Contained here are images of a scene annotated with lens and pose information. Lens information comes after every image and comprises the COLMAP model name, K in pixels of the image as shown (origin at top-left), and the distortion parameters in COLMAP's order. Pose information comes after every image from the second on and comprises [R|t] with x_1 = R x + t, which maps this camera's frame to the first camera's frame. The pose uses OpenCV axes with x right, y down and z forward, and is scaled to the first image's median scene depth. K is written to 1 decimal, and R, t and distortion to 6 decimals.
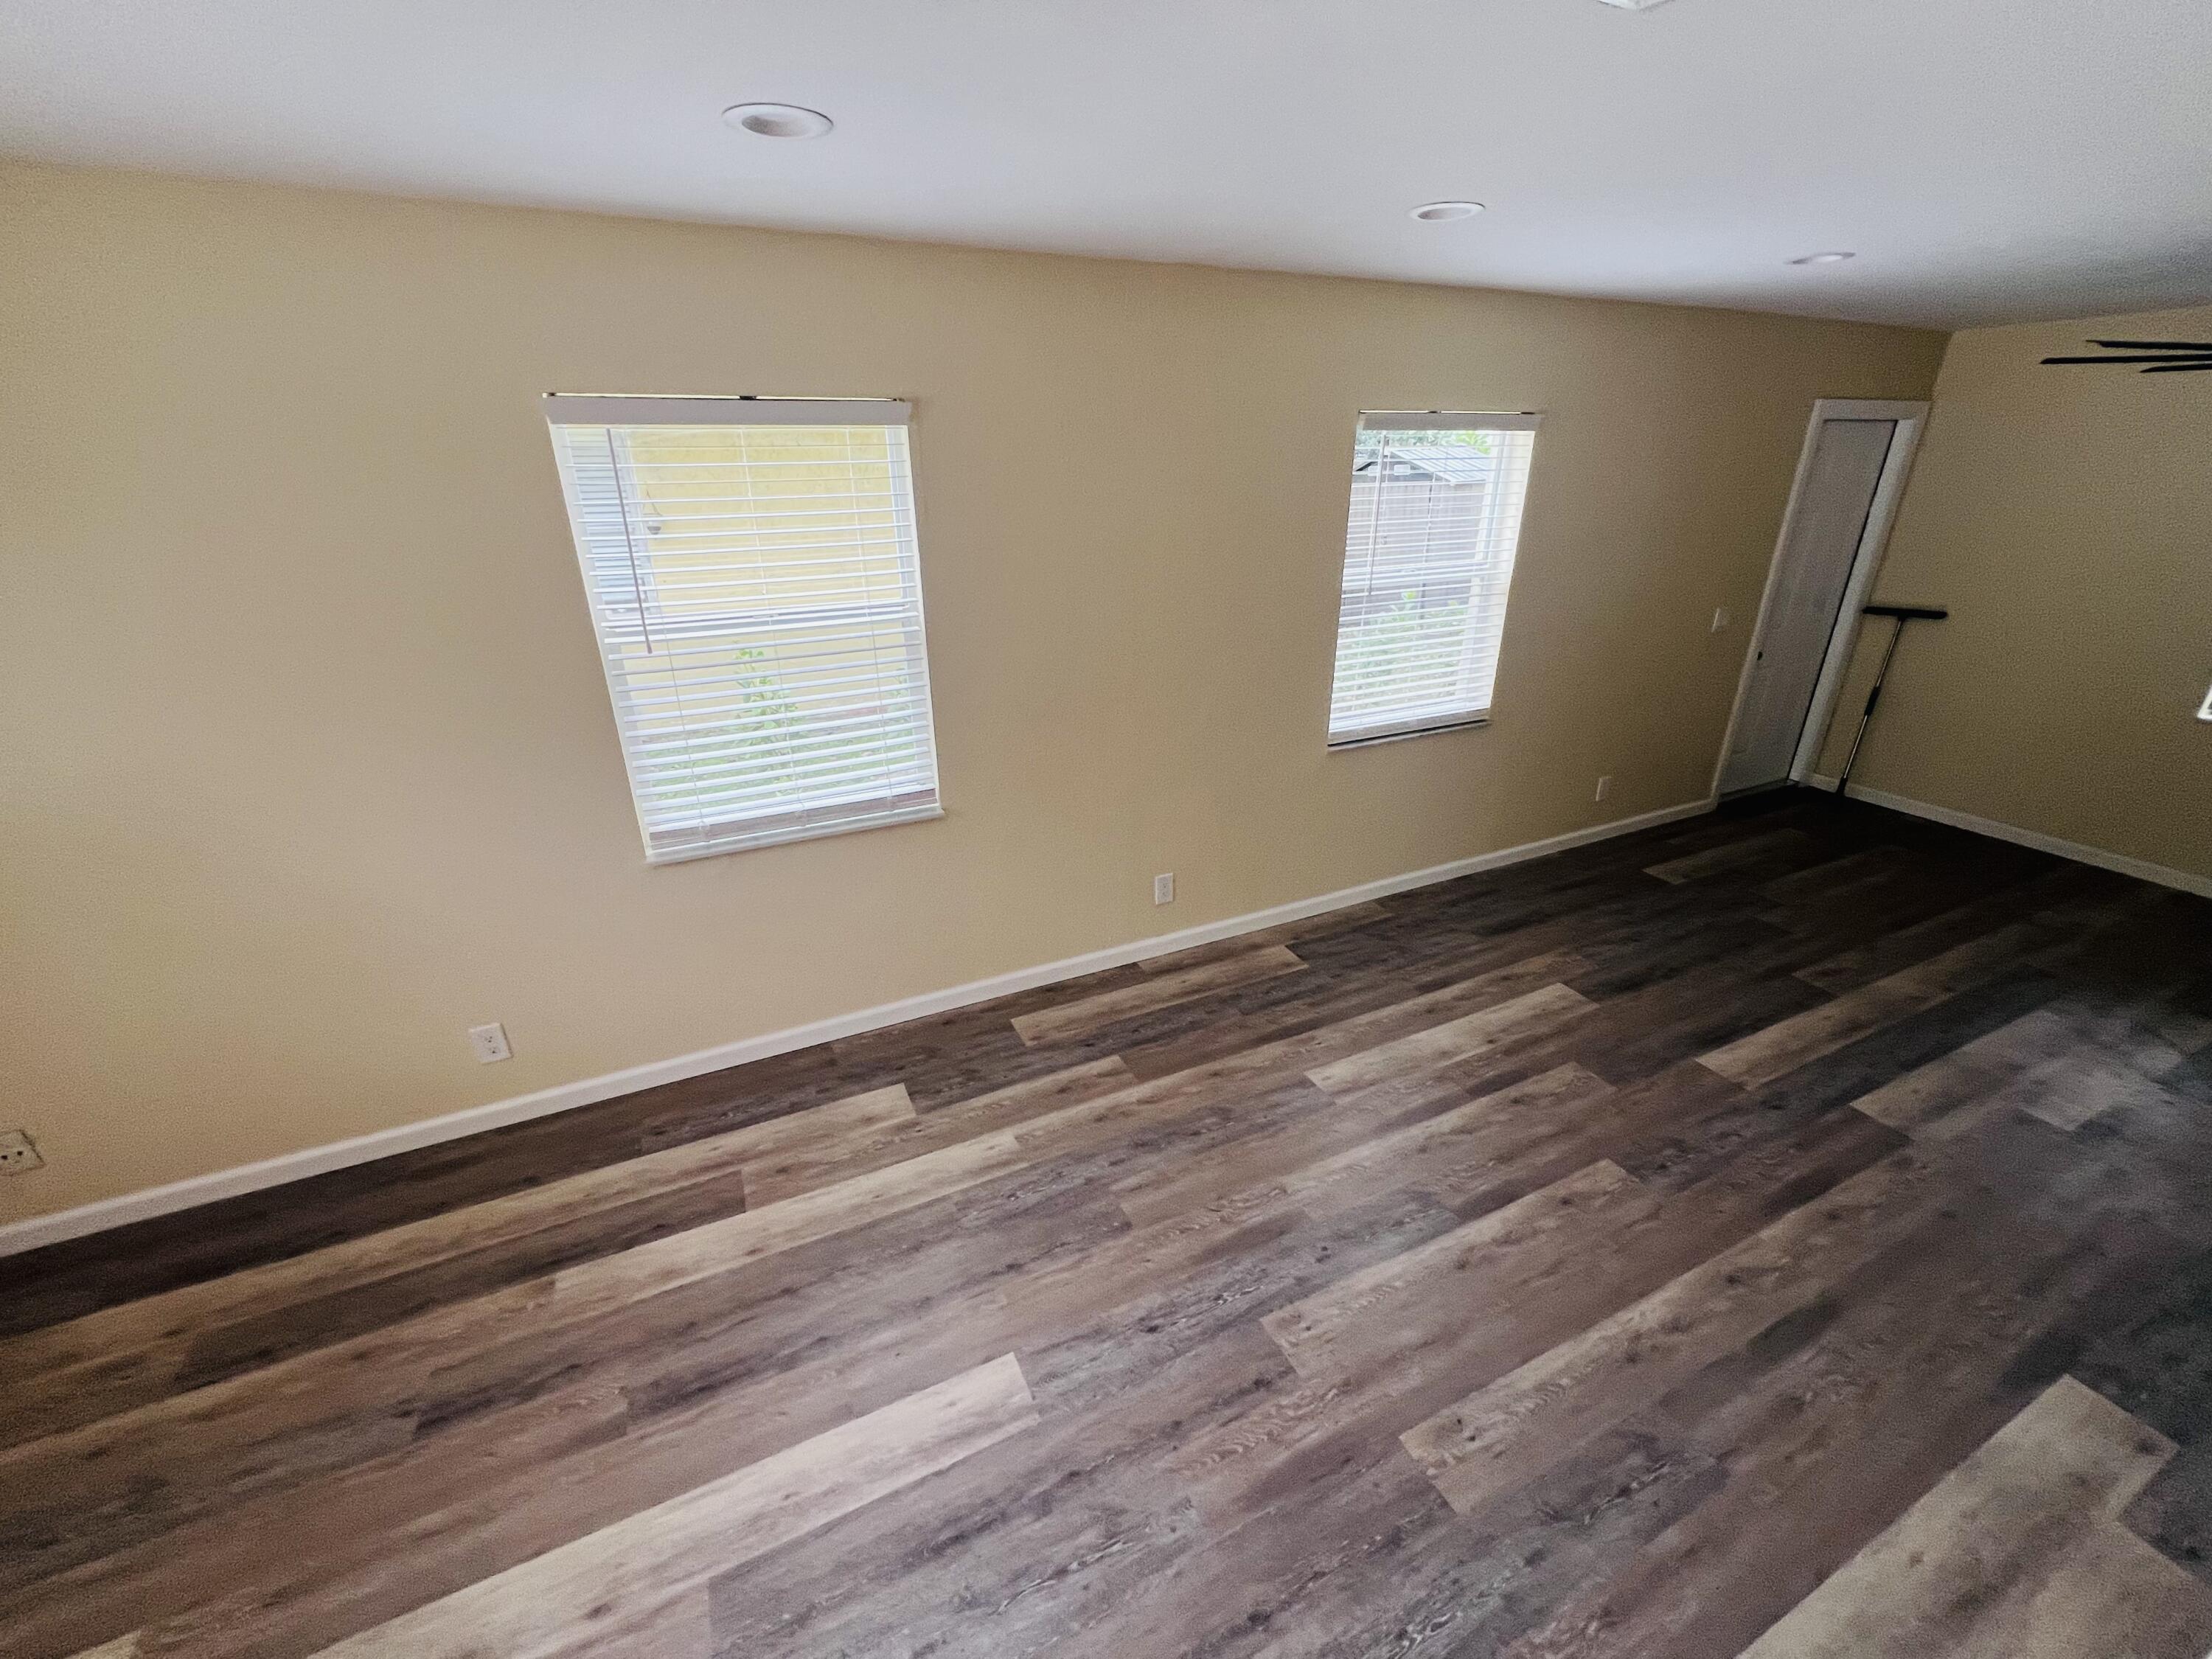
lens RADIAL K [[884.7, 0, 1097.3], [0, 884.7, 828.9], [0, 0, 1]] dist [-0.001635, 0.000660]
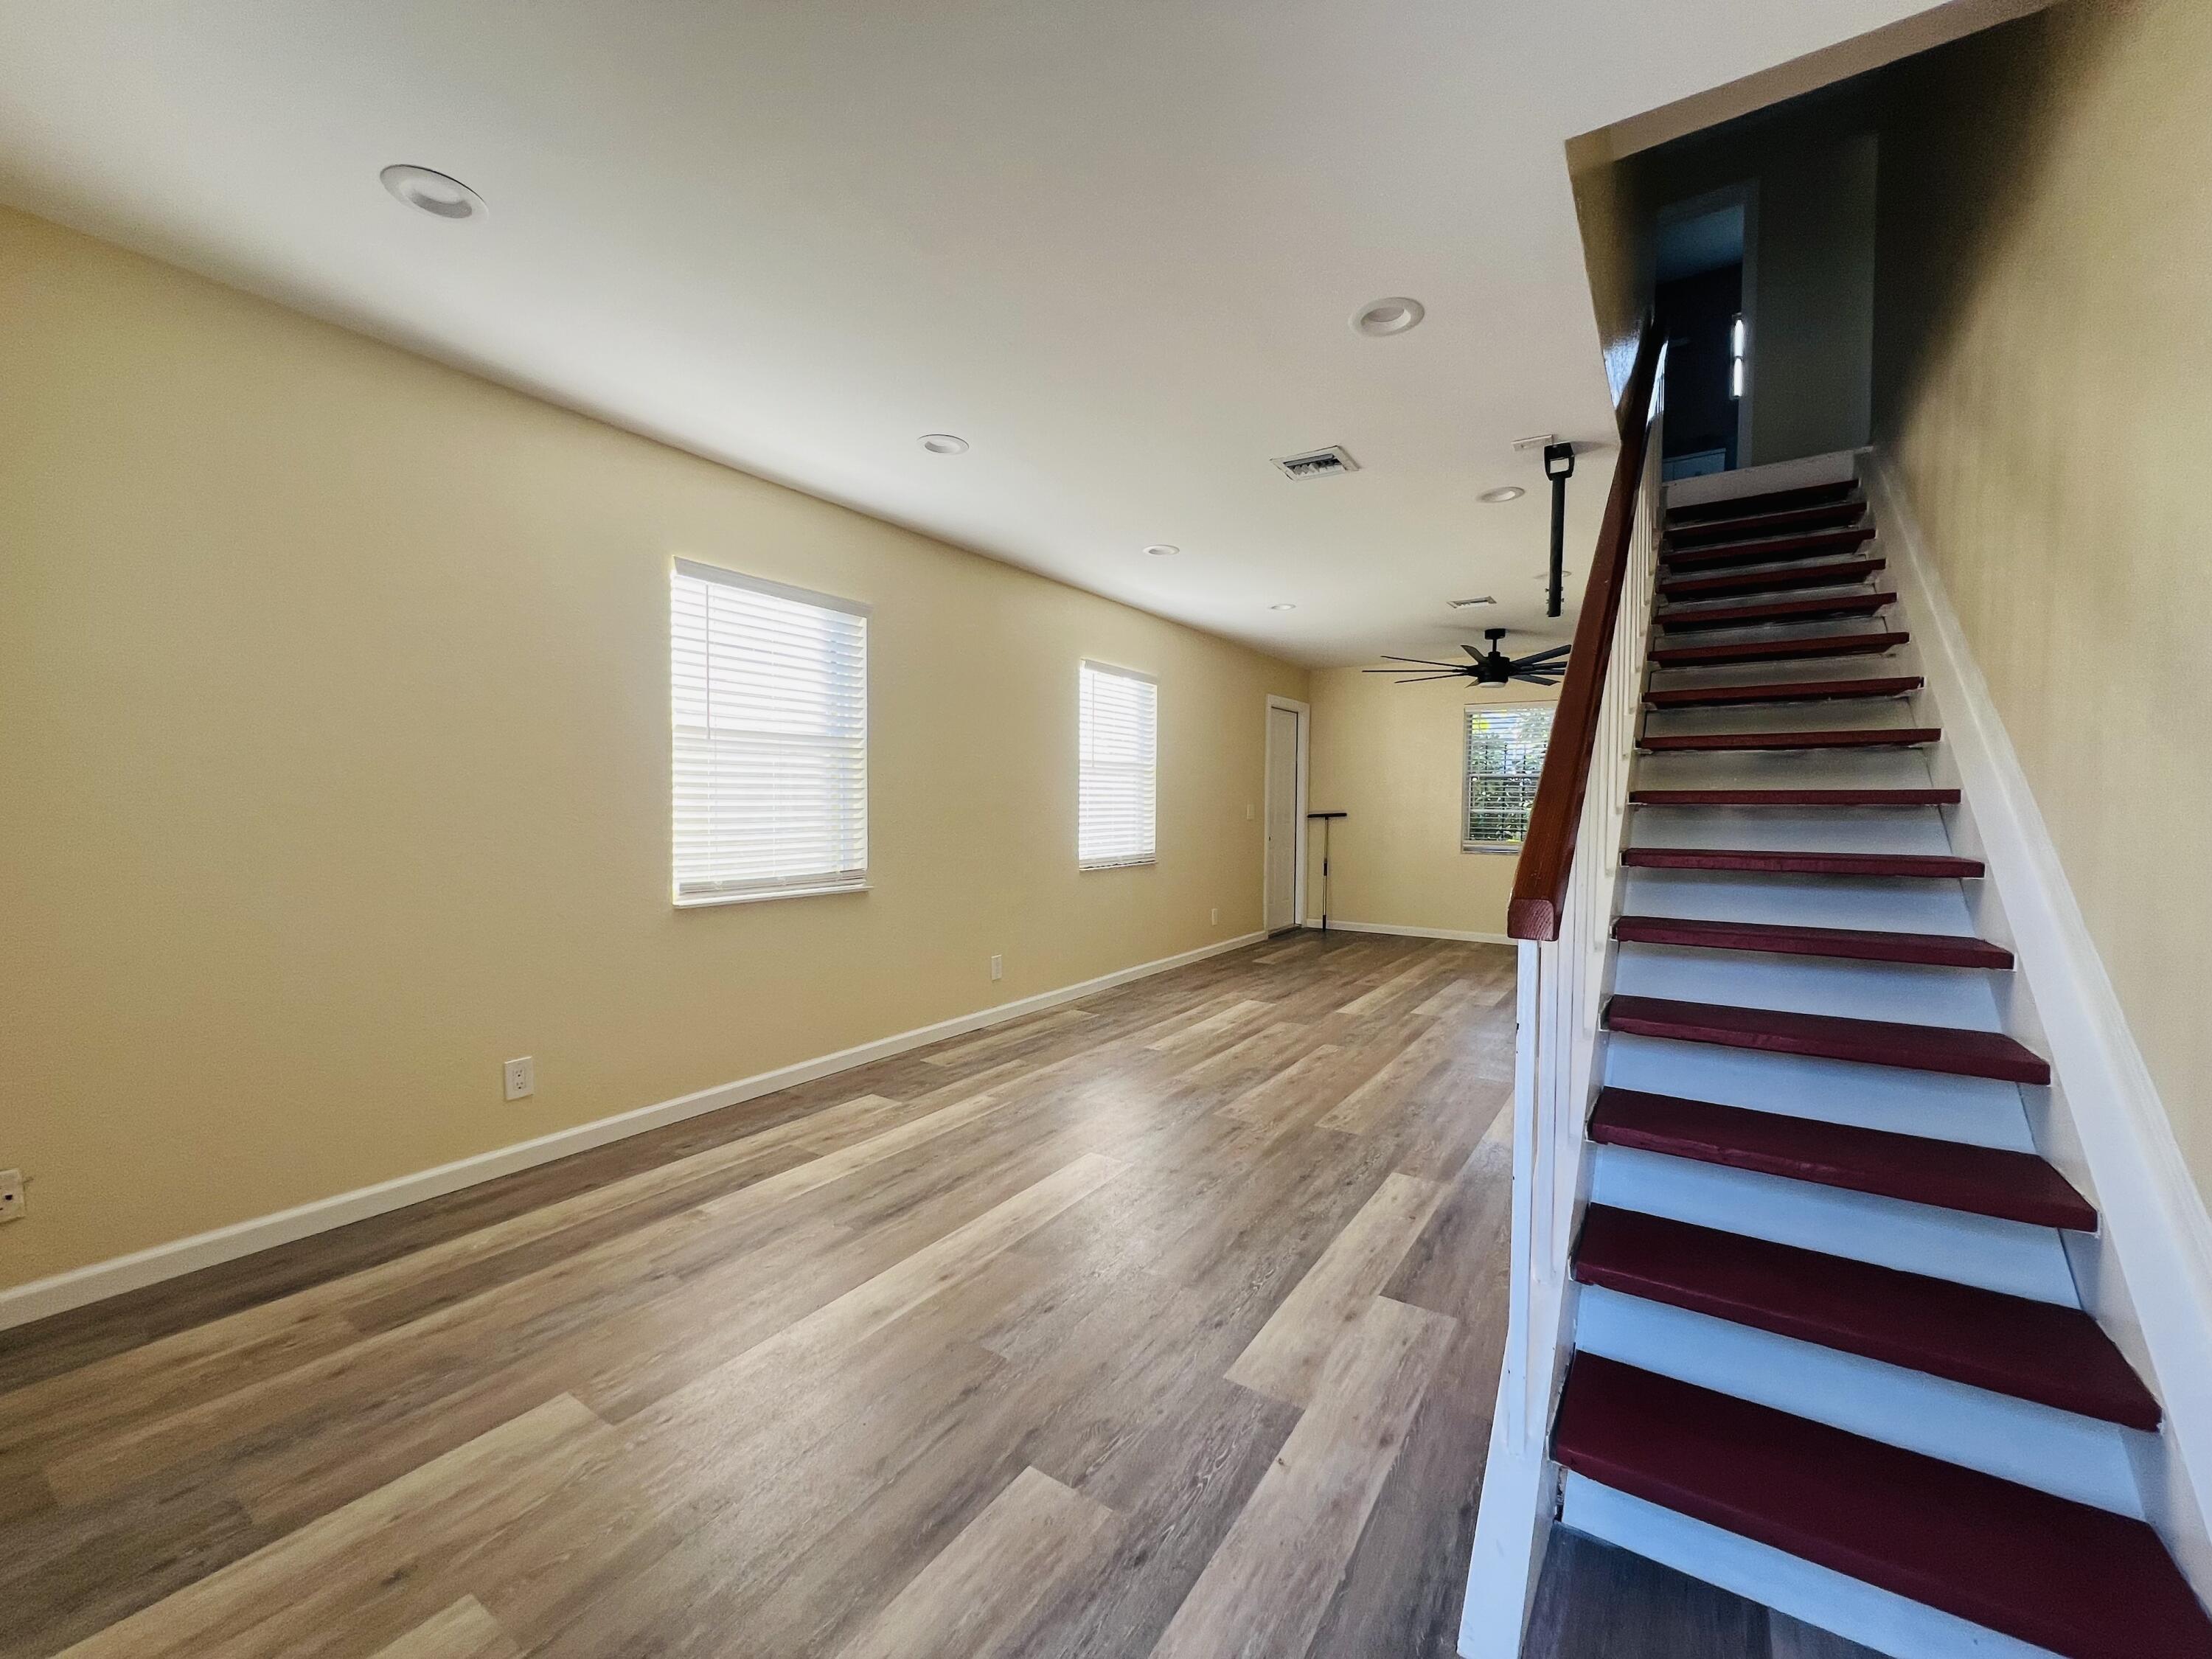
lens RADIAL K [[884.7, 0, 1088.1], [0, 884.7, 826.4], [0, 0, 1]] dist [-0.001635, 0.000660]
pose [[0.863358, 0.005058, 0.504567, -0.574052], [0.177587, 0.932929, -0.313220, 0.374958], [-0.472309, 0.360026, 0.804553, -0.250812]]
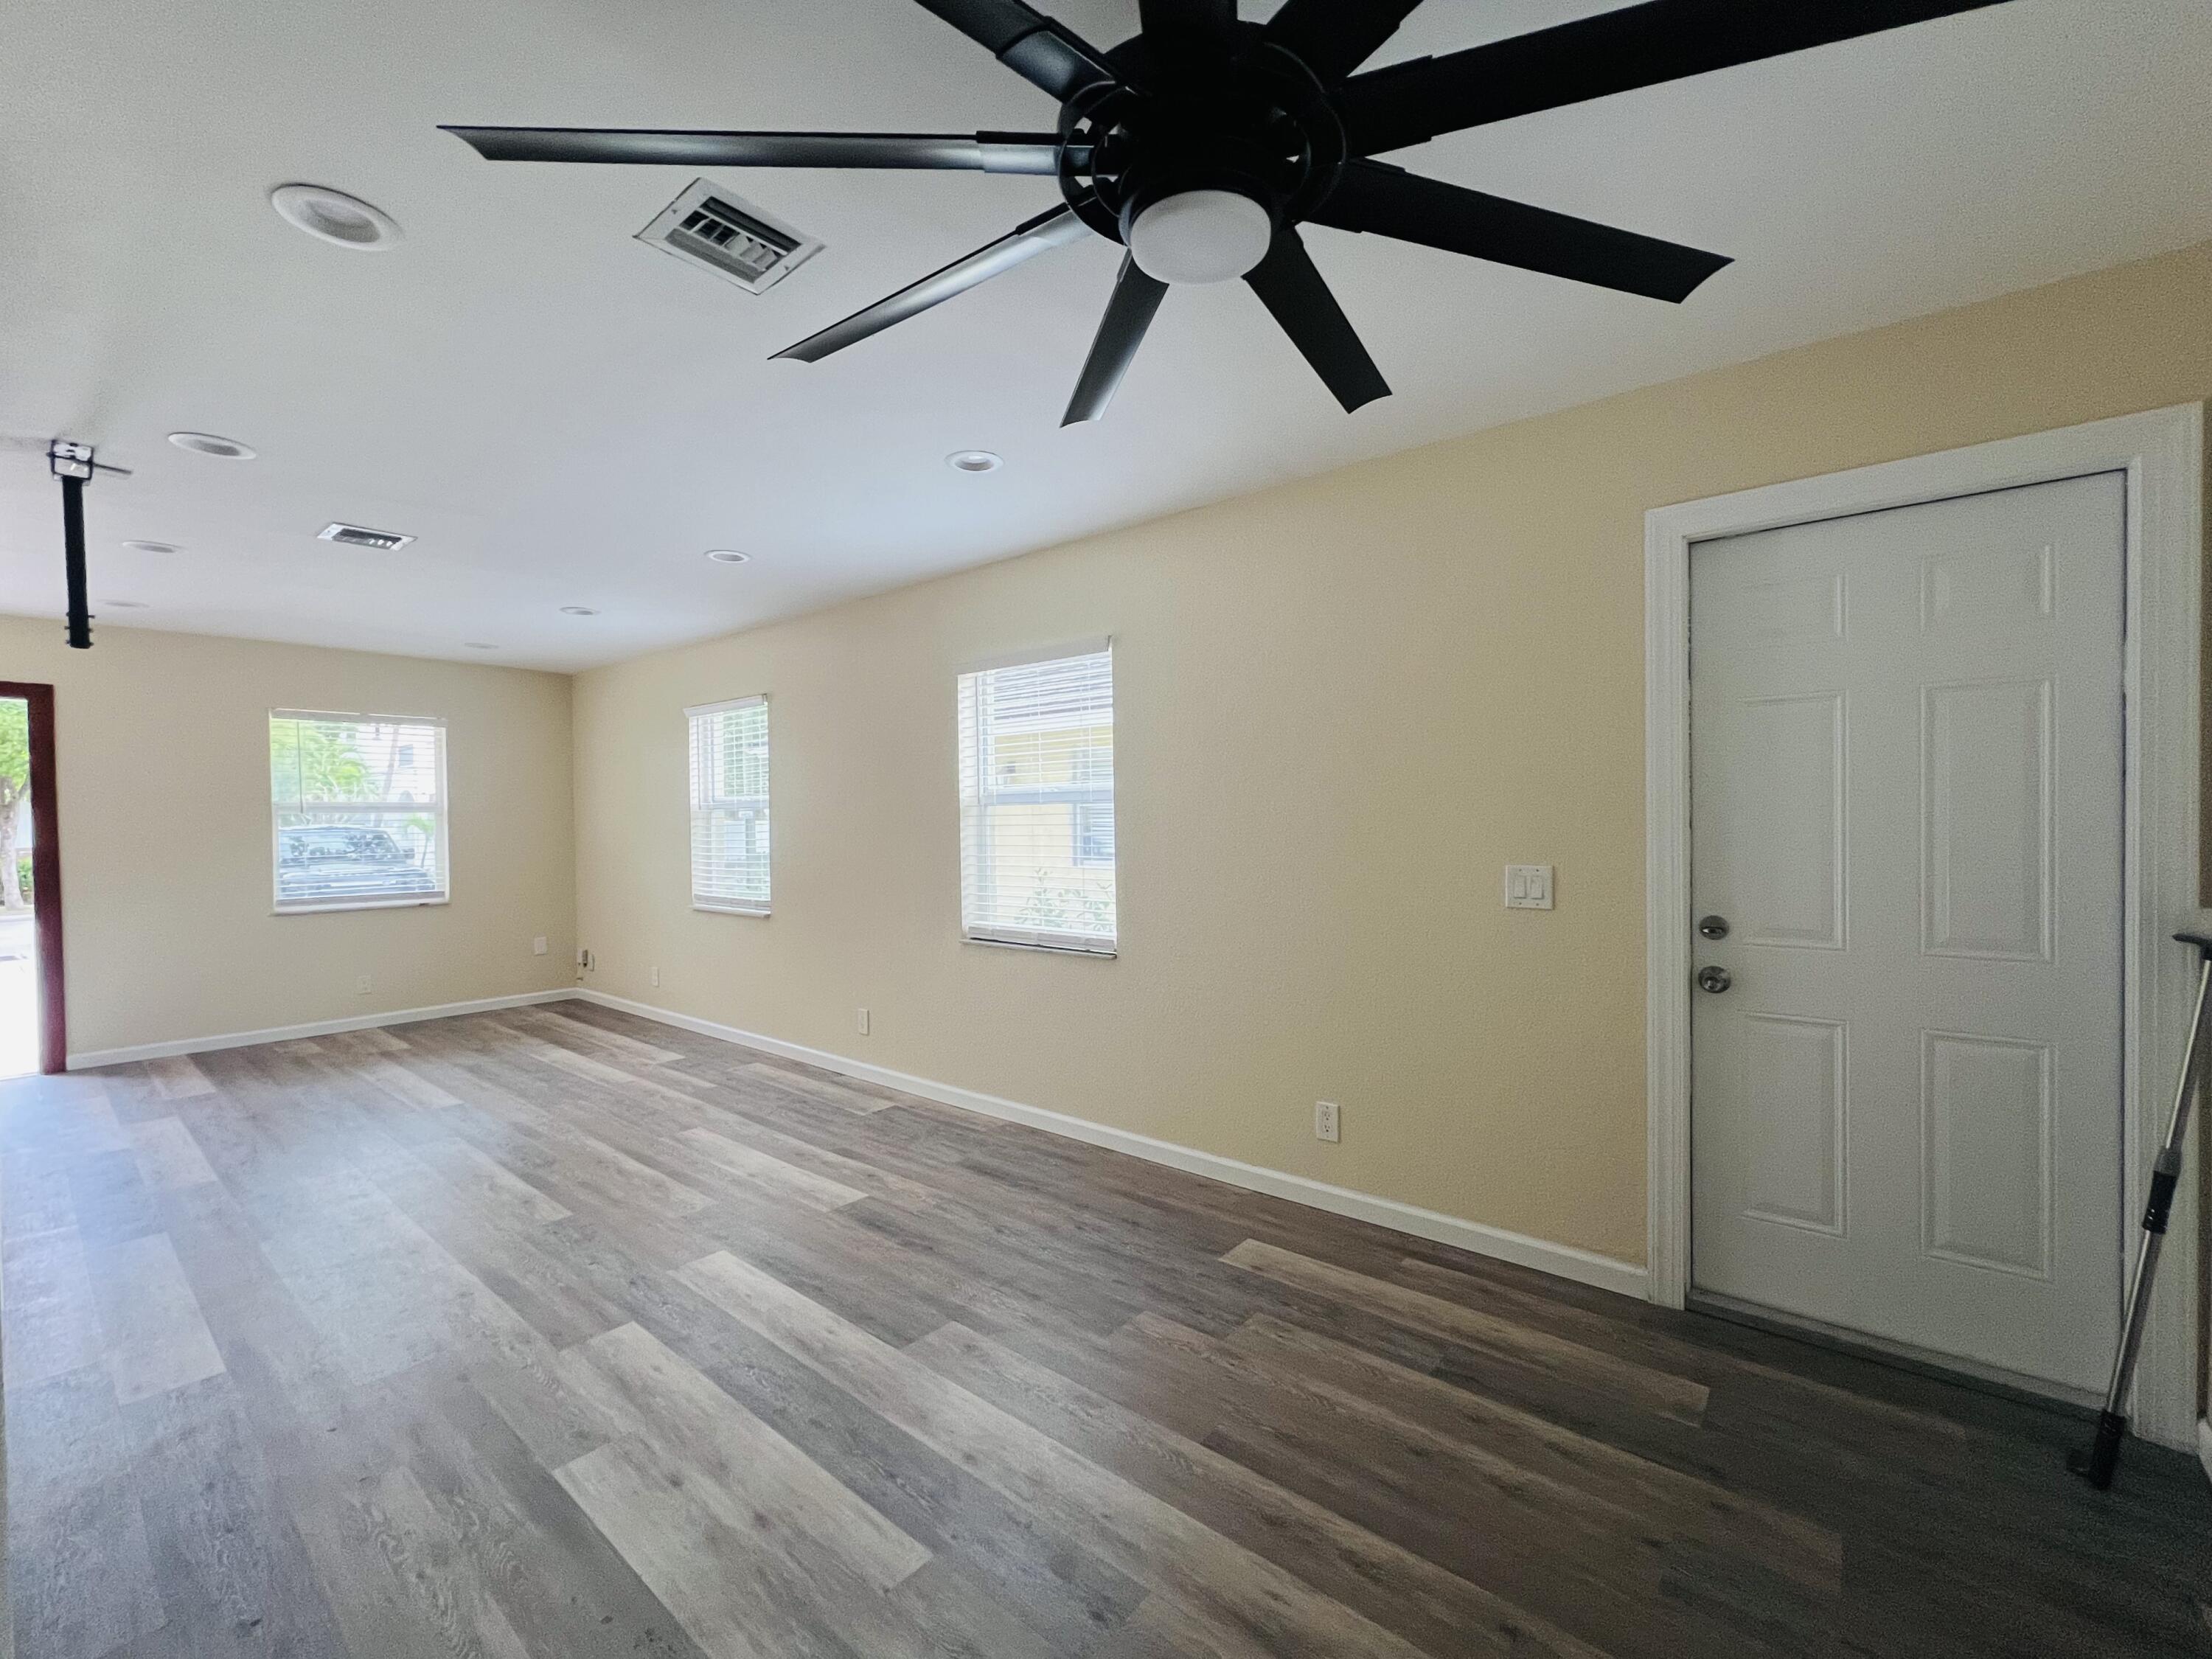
lens RADIAL K [[884.7, 0, 1091.3], [0, 884.7, 822.9], [0, 0, 1]] dist [-0.001635, 0.000660]
pose [[0.438925, 0.010850, -0.898458, 1.658452], [-0.342321, 0.926534, -0.156045, -0.135606], [0.830759, 0.376054, 0.410393, 0.774481]]
